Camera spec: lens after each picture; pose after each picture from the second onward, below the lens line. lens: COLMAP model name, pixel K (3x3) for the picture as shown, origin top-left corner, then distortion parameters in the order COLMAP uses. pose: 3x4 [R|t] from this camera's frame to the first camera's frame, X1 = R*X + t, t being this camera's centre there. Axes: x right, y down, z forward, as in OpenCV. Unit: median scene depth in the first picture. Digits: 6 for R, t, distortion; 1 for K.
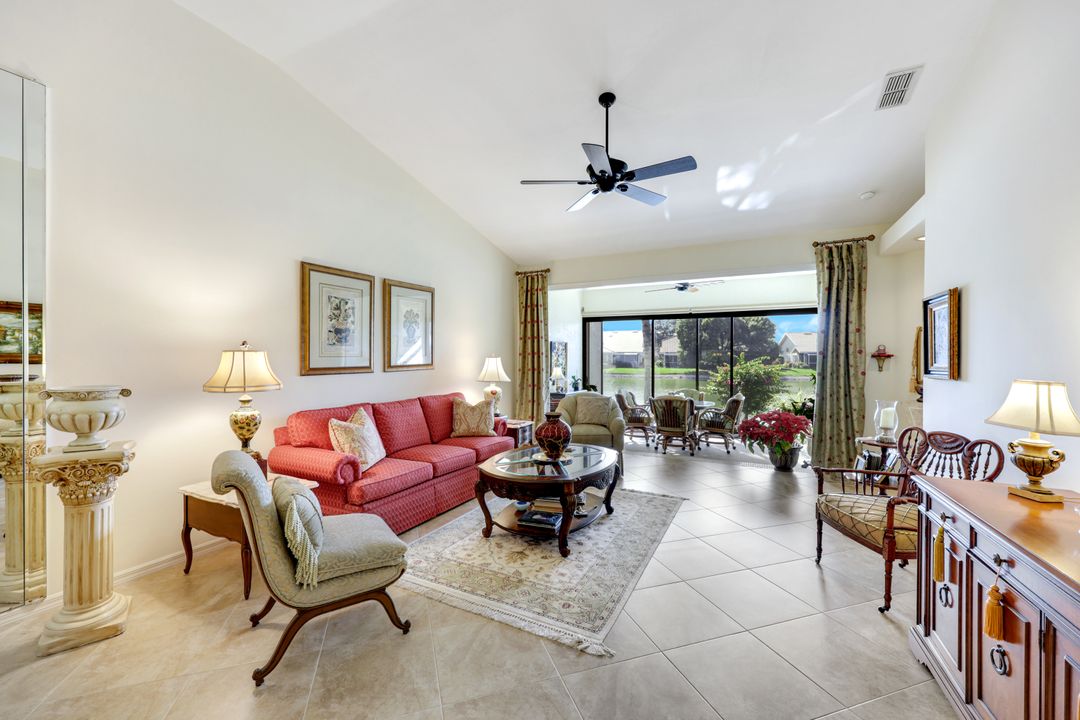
lens RADIAL K [[436.4, 0, 542.6], [0, 436.4, 359.1], [0, 0, 1]] dist [0.002700, -0.000755]
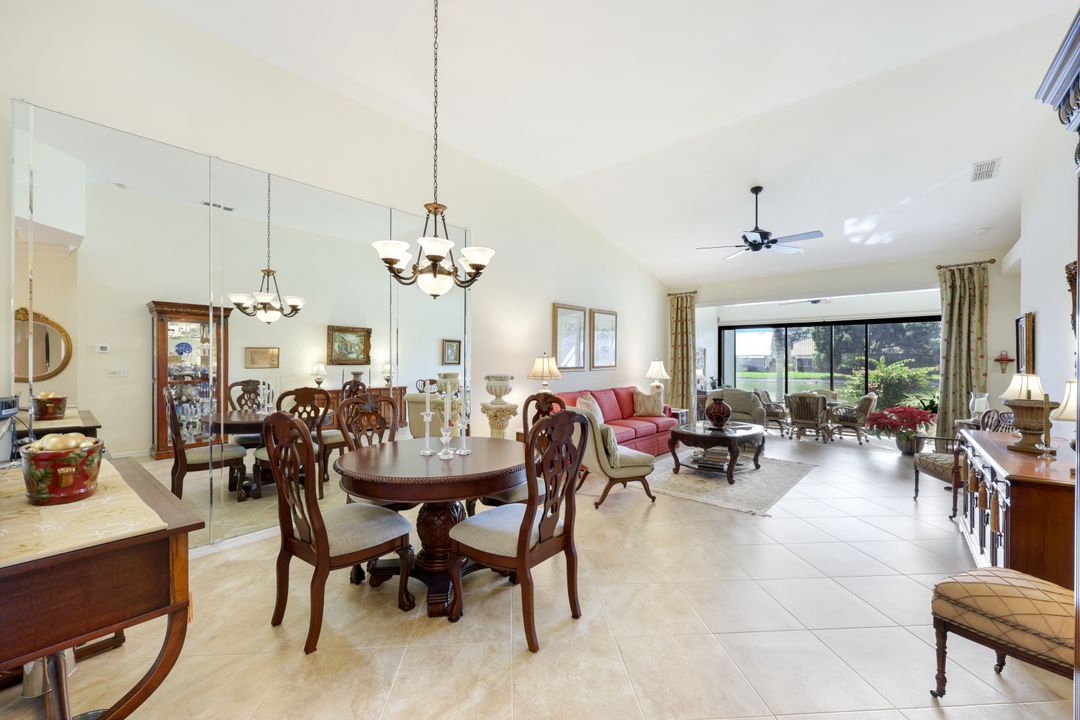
lens RADIAL K [[436.4, 0, 540.2], [0, 436.4, 359.9], [0, 0, 1]] dist [0.002700, -0.000755]
pose [[0.966879, -0.000065, -0.255236, -0.135602], [-0.001421, 0.999983, -0.005638, 0.000896], [0.255232, 0.005814, 0.966862, -0.460222]]
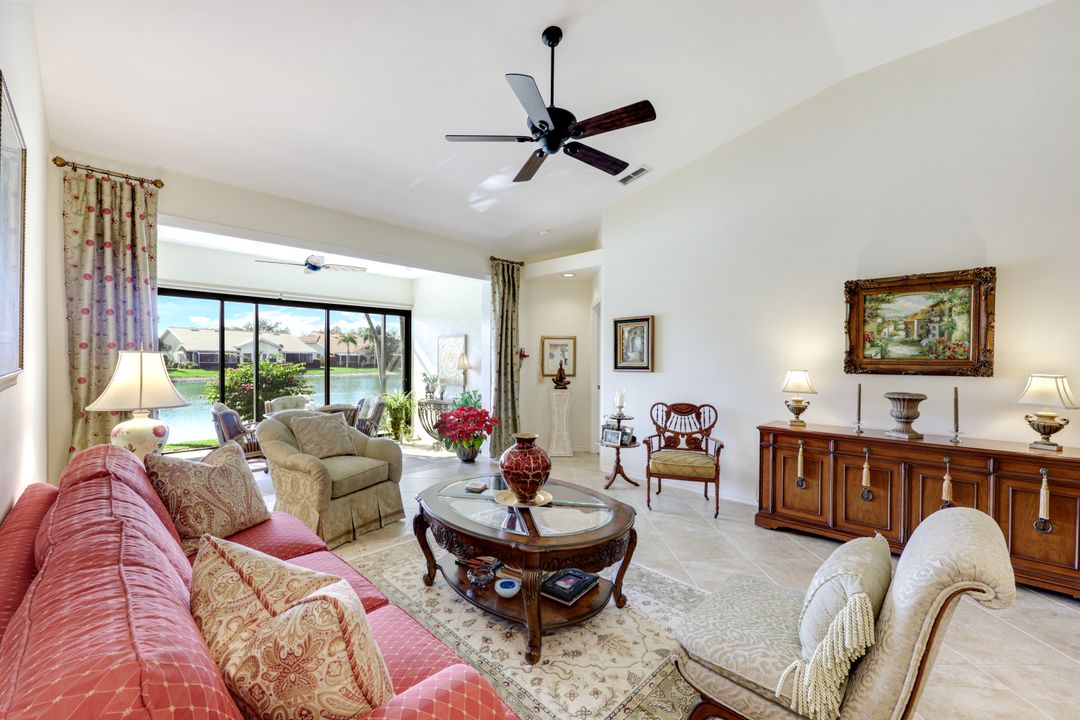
lens RADIAL K [[436.4, 0, 539.8], [0, 436.4, 361.3], [0, 0, 1]] dist [0.002700, -0.000755]
pose [[0.317225, 0.001160, 0.948350, -0.439160], [-0.006990, 0.999975, 0.001115, 0.006713], [-0.948325, -0.006982, 0.317225, 0.529441]]
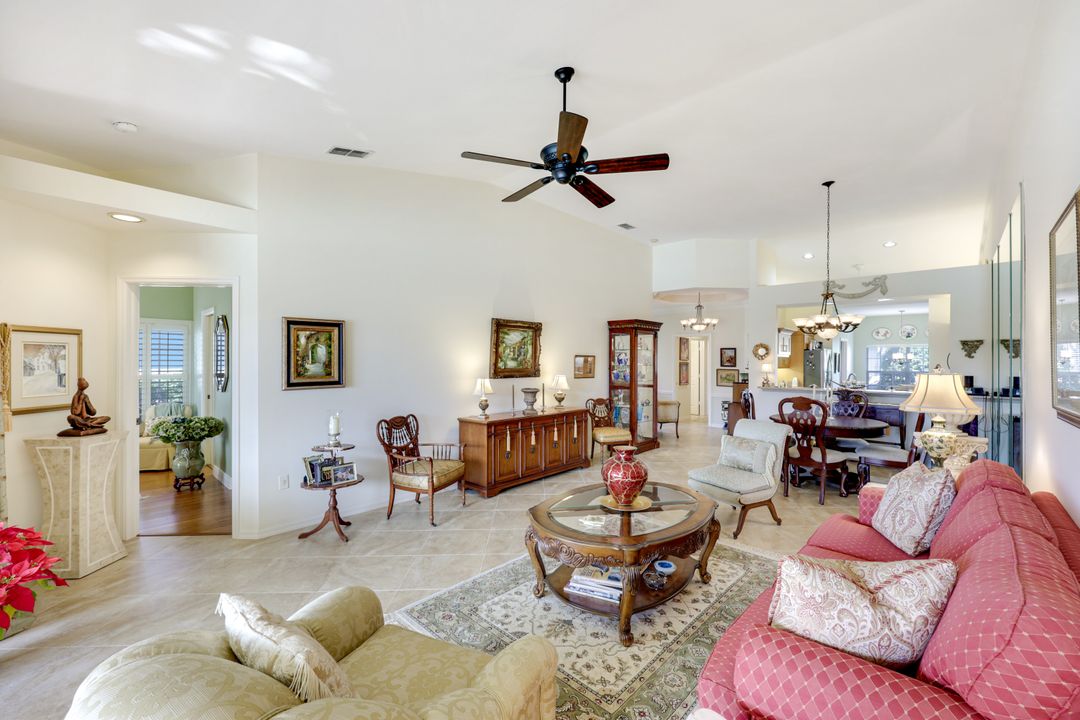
lens RADIAL K [[436.4, 0, 539.7], [0, 436.4, 362.2], [0, 0, 1]] dist [0.002700, -0.000755]
pose [[-0.953323, -0.003008, 0.301938, -0.037361], [-0.001884, 0.999990, 0.004016, -0.021687], [-0.301947, 0.003260, -0.953319, 1.278007]]
